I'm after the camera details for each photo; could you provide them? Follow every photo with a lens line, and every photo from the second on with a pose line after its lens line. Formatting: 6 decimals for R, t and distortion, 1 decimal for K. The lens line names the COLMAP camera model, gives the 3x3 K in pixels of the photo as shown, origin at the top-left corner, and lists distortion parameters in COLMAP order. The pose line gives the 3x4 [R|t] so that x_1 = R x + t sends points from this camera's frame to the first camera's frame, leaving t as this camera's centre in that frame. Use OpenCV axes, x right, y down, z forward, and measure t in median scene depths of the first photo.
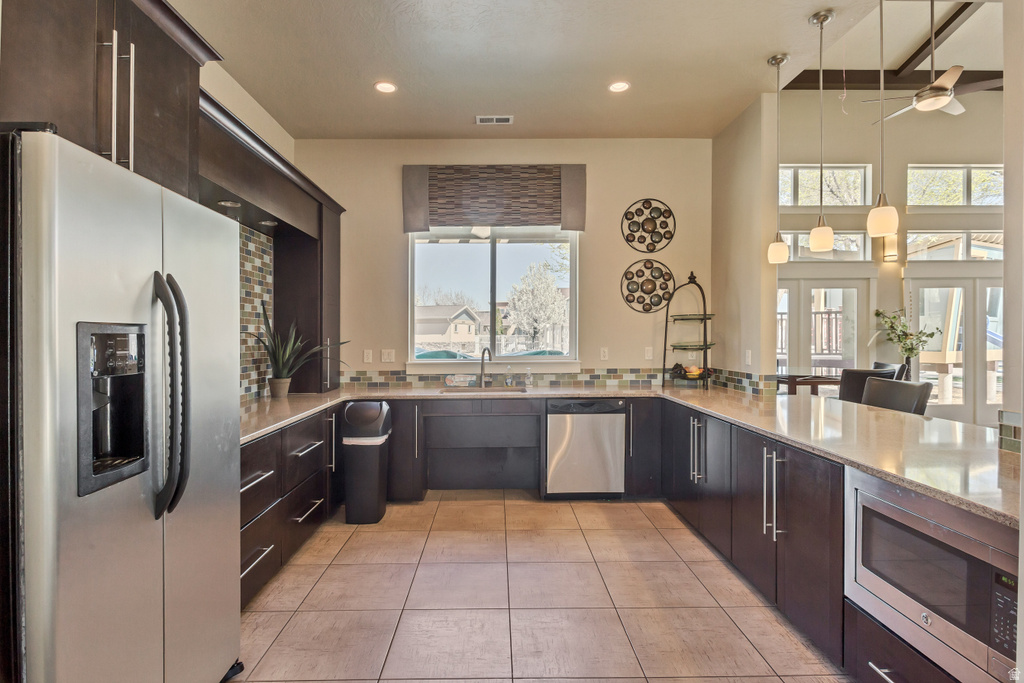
lens RADIAL K [[485.6, 0, 506.9], [0, 485.6, 341.3], [0, 0, 1]] dist [0.013421, -0.000240]
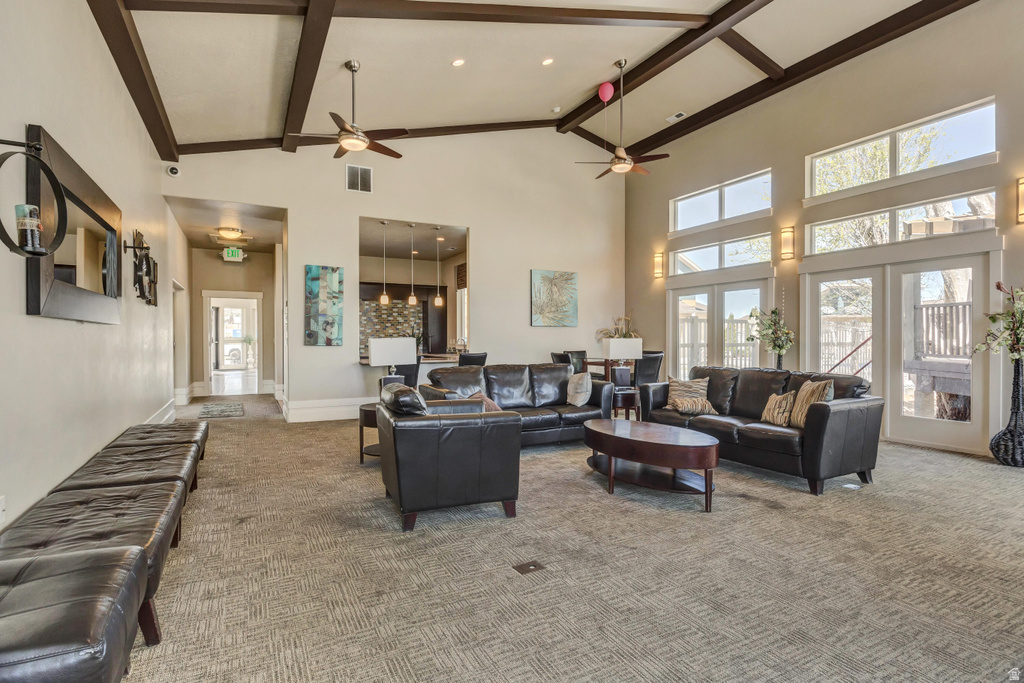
lens RADIAL K [[485.6, 0, 506.7], [0, 485.6, 338.1], [0, 0, 1]] dist [0.013421, -0.000240]
pose [[0.479330, -0.004808, -0.877622, 1.381874], [-0.001914, 0.999977, -0.006524, 0.006012], [0.877633, 0.004807, 0.479309, 0.018419]]
